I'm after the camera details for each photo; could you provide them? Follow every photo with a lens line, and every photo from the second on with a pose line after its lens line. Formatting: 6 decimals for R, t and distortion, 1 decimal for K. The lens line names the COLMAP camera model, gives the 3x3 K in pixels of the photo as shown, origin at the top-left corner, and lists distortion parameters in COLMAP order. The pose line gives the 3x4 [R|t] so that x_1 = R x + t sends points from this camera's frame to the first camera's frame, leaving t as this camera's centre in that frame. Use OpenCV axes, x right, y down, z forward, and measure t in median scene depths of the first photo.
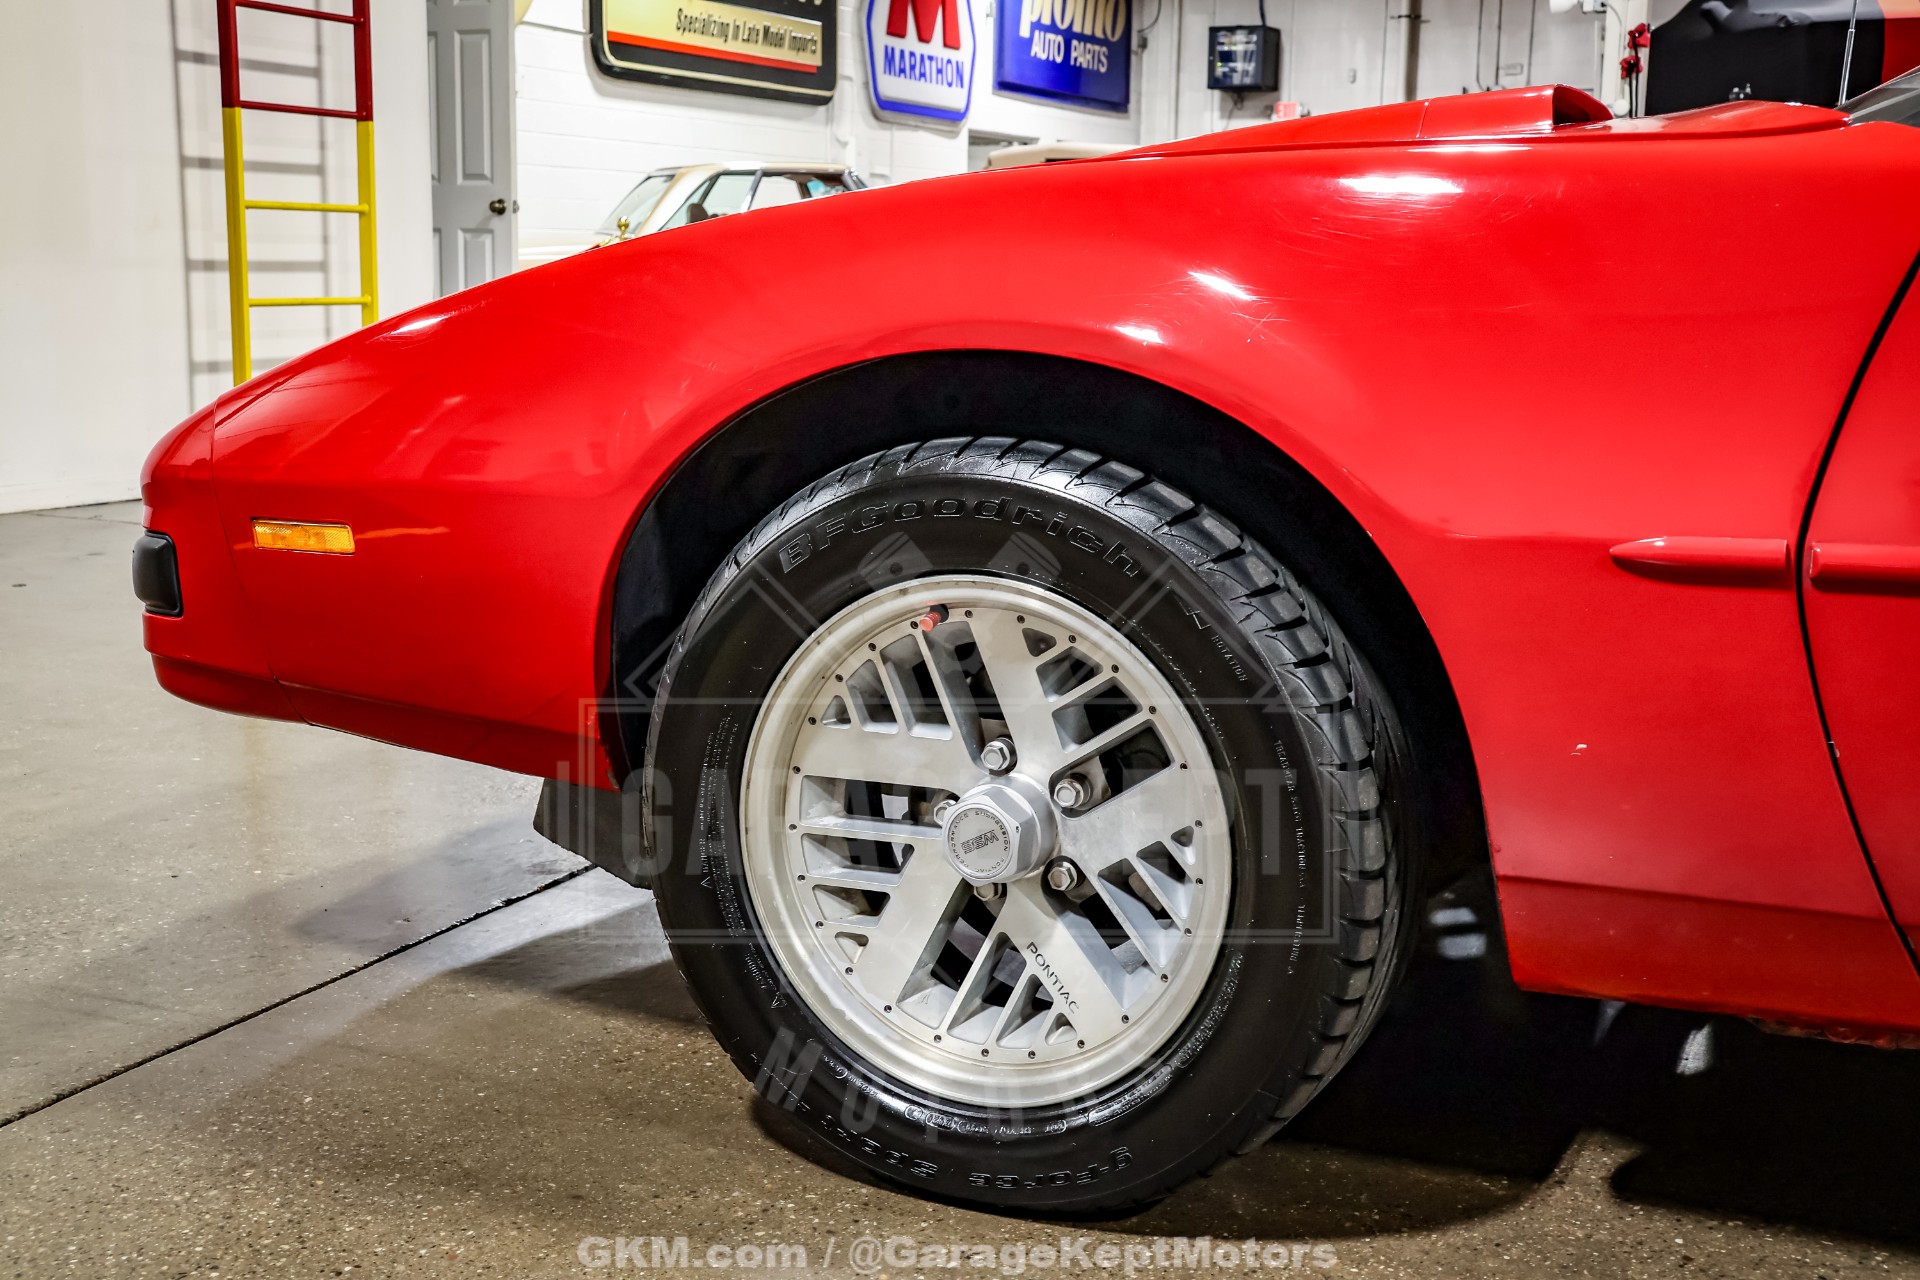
lens RADIAL K [[2288.1, 0, 940.4], [0, 2288.1, 639.5], [0, 0, 1]] dist [0.002622, 0.278083]
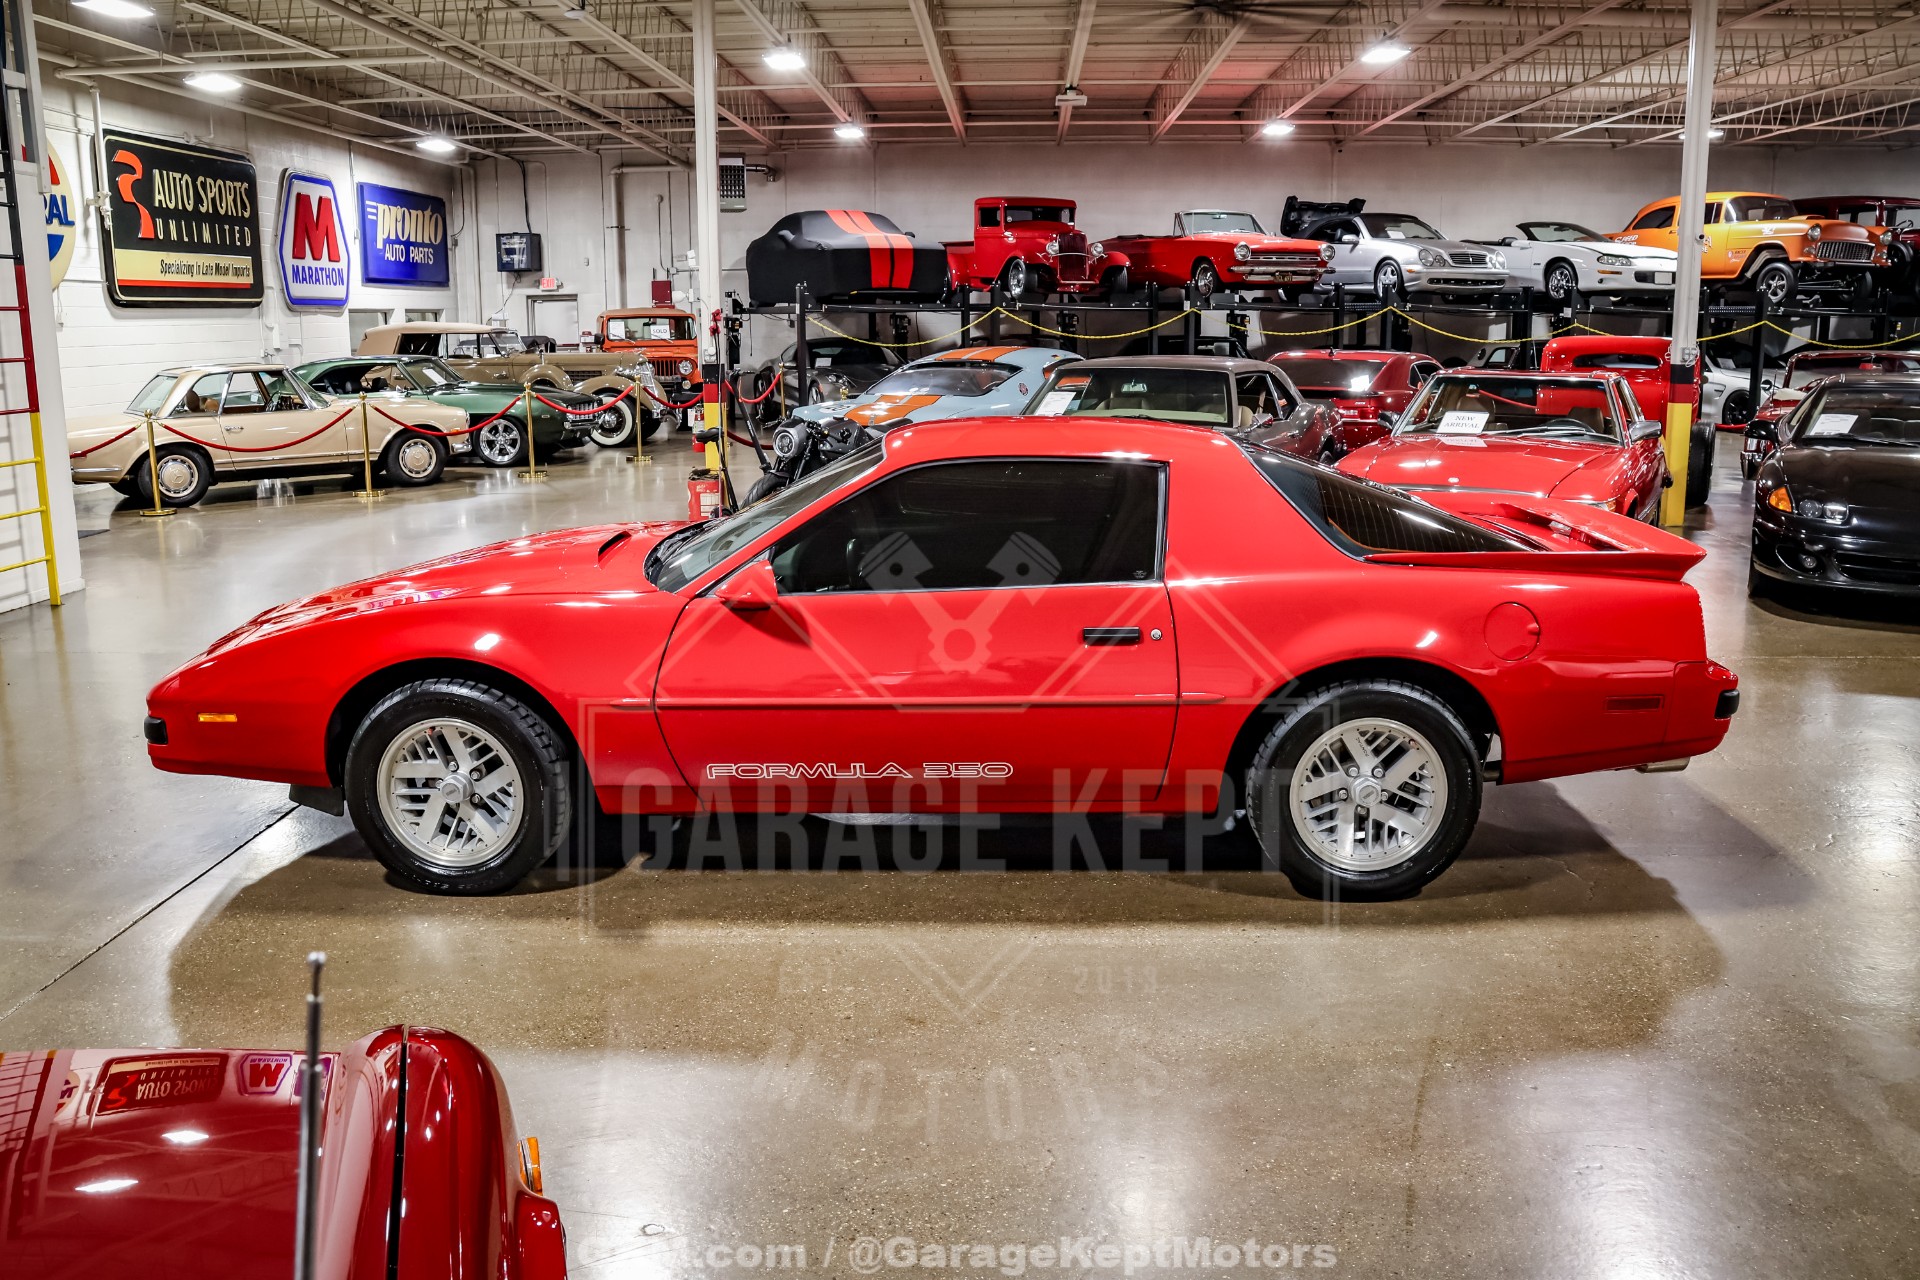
lens RADIAL K [[1716.9, 0, 960.0], [0, 1716.9, 640.0], [0, 0, 1]] dist [-0.167243, 0.171076]
pose [[0.932263, -0.094989, 0.349090, -0.126608], [0.077230, 0.994926, 0.064479, -0.228710], [-0.353443, -0.033151, 0.934868, -1.540311]]
